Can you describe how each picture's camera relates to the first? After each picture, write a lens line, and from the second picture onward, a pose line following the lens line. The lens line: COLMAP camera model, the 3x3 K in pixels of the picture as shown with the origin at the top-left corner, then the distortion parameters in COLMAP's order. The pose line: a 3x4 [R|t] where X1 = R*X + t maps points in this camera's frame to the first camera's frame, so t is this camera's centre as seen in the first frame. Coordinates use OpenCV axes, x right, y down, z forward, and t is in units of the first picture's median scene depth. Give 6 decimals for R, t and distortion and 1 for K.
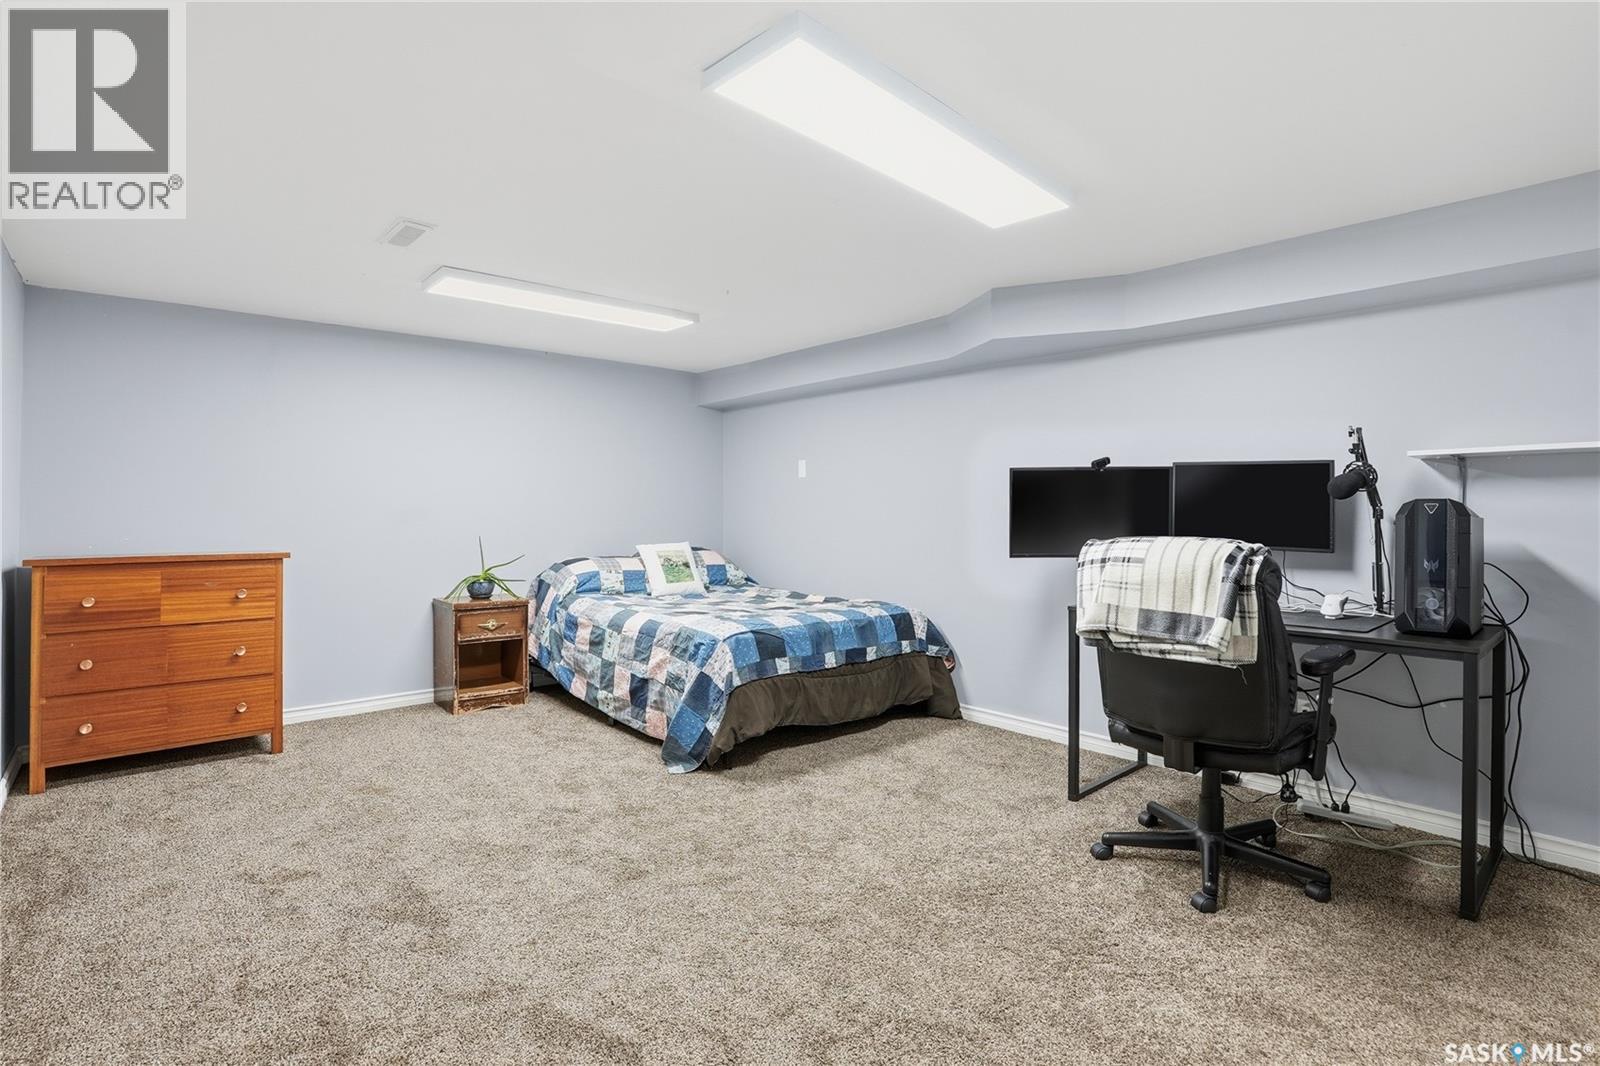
lens RADIAL K [[791.3, 0, 801.2], [0, 791.3, 514.9], [0, 0, 1]] dist [0.000343, -0.000023]
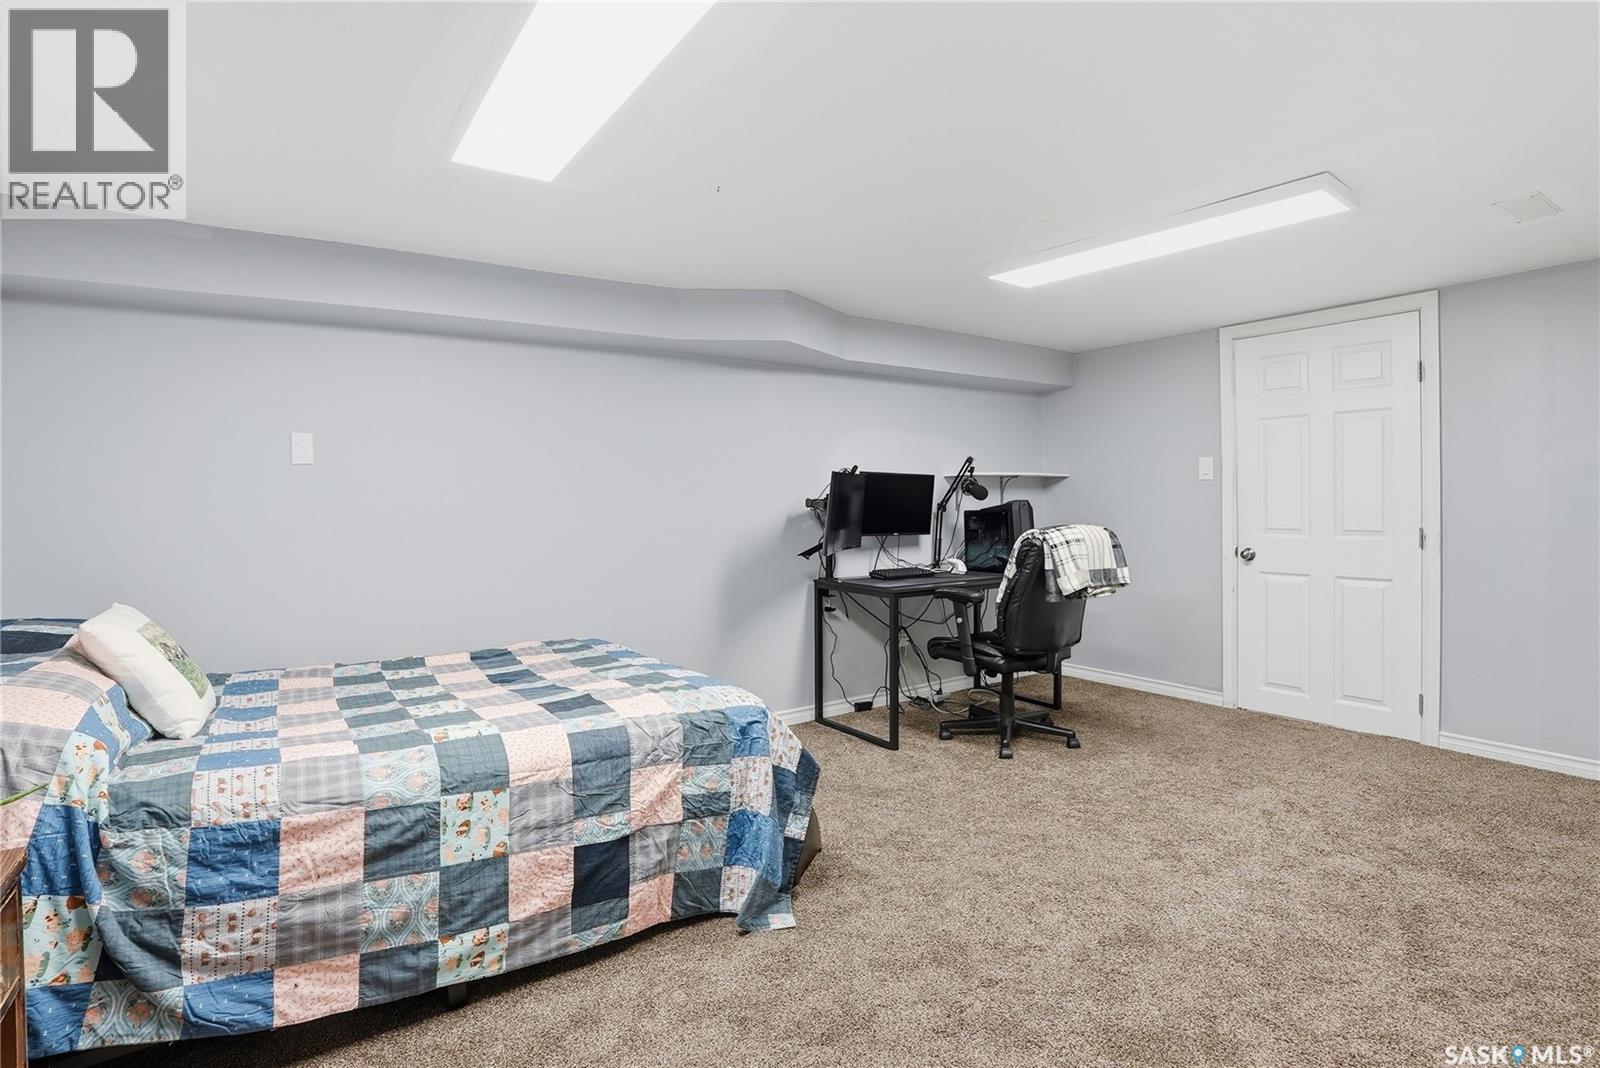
lens RADIAL K [[769.7, 0, 789.7], [0, 769.7, 534.0], [0, 0, 1]] dist [-0.034386, 0.000043]
pose [[0.136614, -0.041475, 0.989756, -0.652183], [0.024310, 0.998963, 0.038505, -0.012478], [-0.990326, 0.018801, 0.137480, 0.781772]]
